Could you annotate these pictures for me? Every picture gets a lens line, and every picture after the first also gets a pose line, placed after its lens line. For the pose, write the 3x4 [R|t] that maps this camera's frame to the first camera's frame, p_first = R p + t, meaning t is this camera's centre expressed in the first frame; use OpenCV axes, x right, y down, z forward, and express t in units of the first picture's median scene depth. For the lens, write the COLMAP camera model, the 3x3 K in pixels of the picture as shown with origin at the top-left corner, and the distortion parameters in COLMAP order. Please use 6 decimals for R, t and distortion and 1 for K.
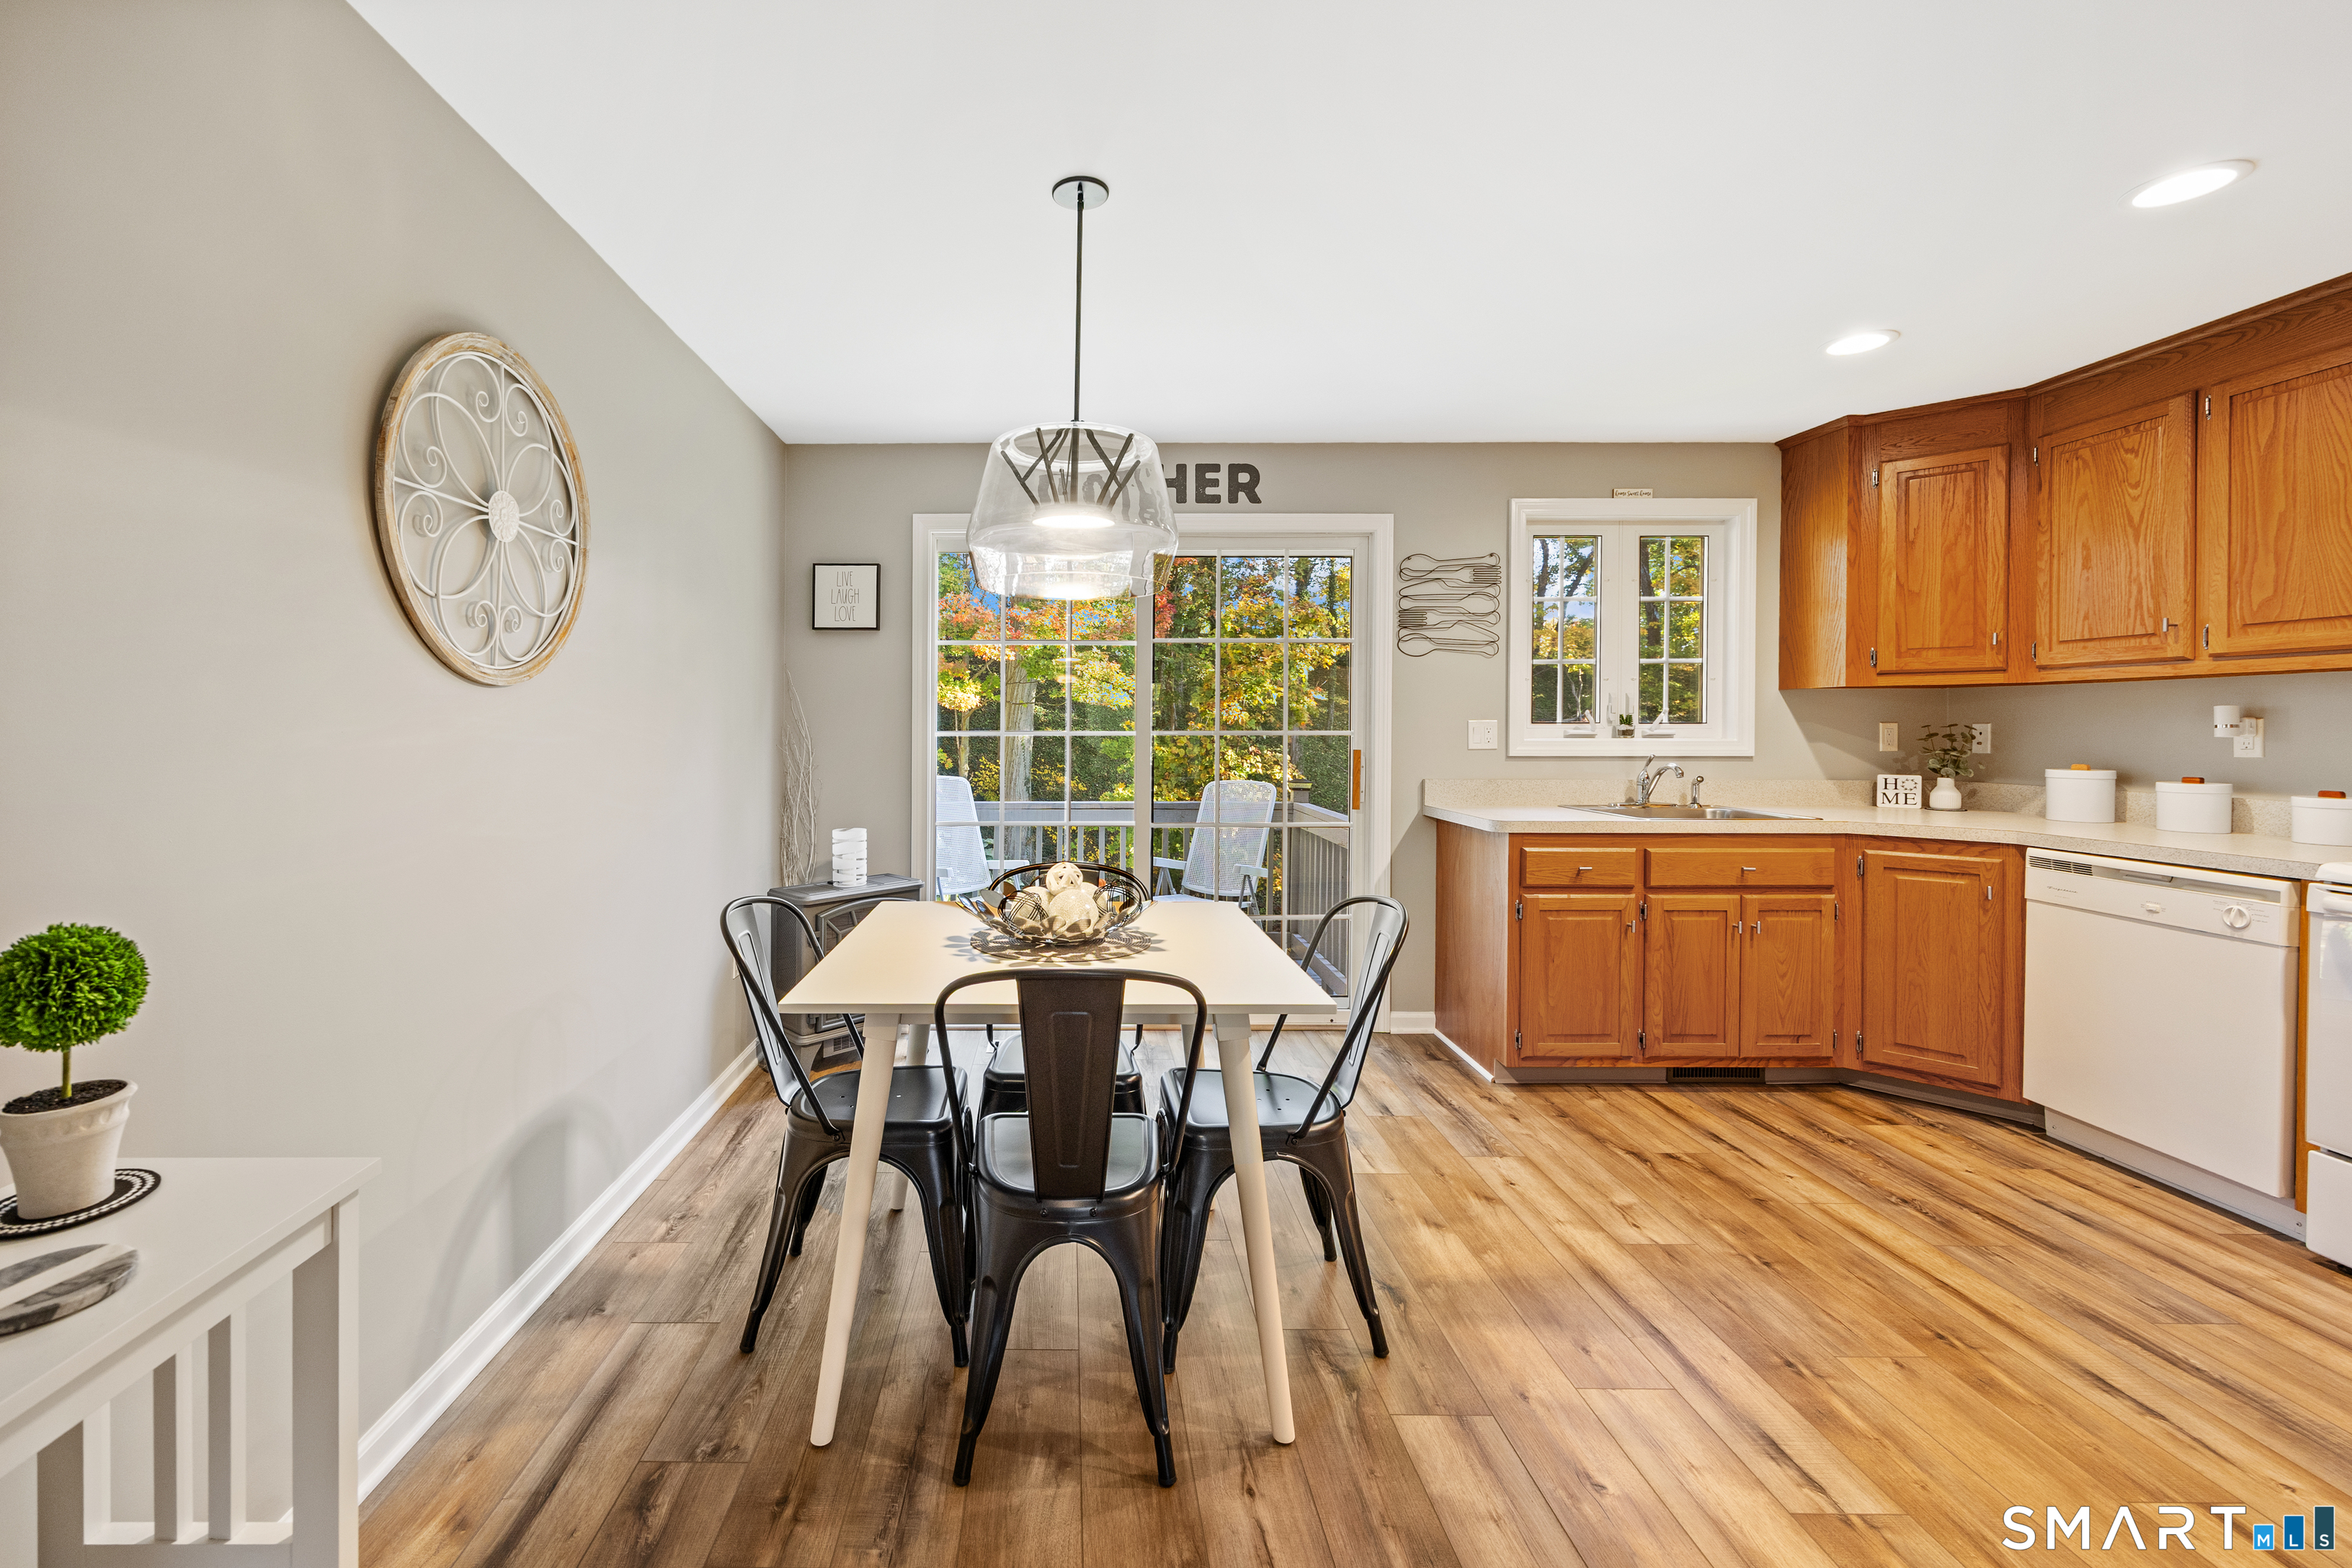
lens RADIAL K [[947.6, 0, 1059.1], [0, 947.6, 761.9], [0, 0, 1]] dist [-0.001588, 0.000101]
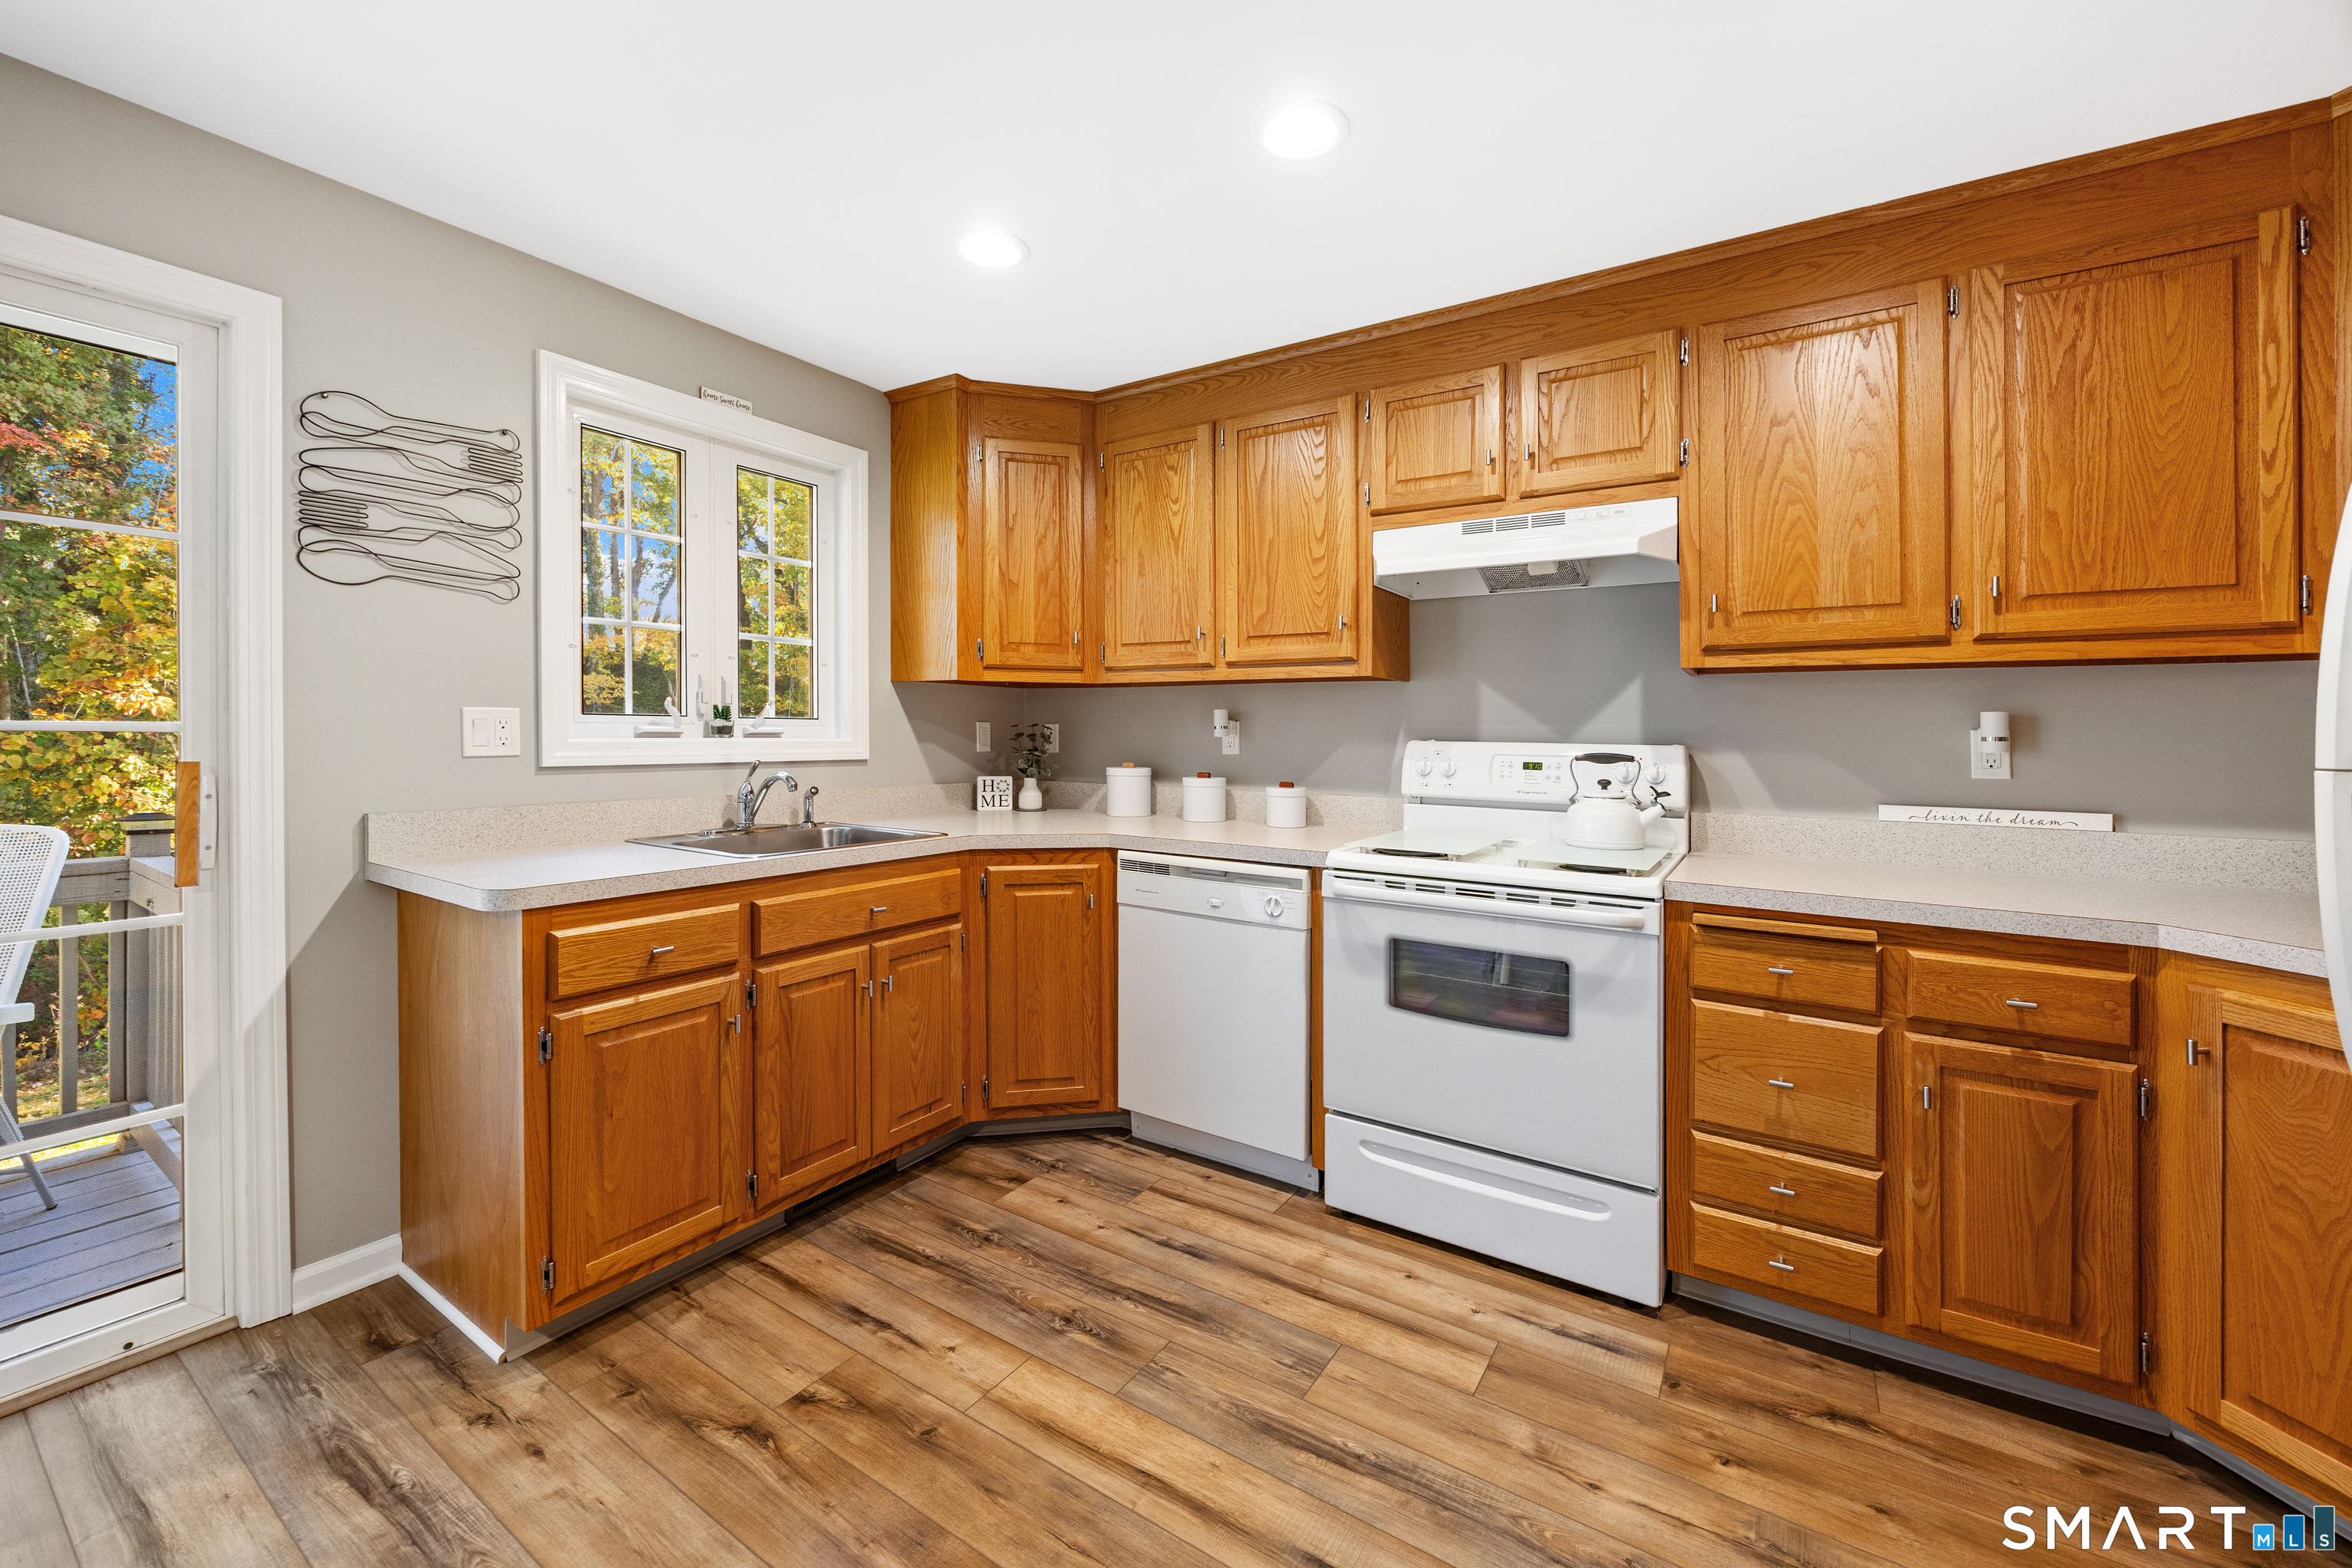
lens RADIAL K [[924.9, 0, 1174.3], [0, 924.9, 739.7], [0, 0, 1]] dist [-0.002678, -0.000264]
pose [[0.544544, -0.001492, 0.838731, 0.231493], [0.020698, 0.999718, -0.011659, -0.009950], [-0.838477, 0.023709, 0.544421, 0.388583]]
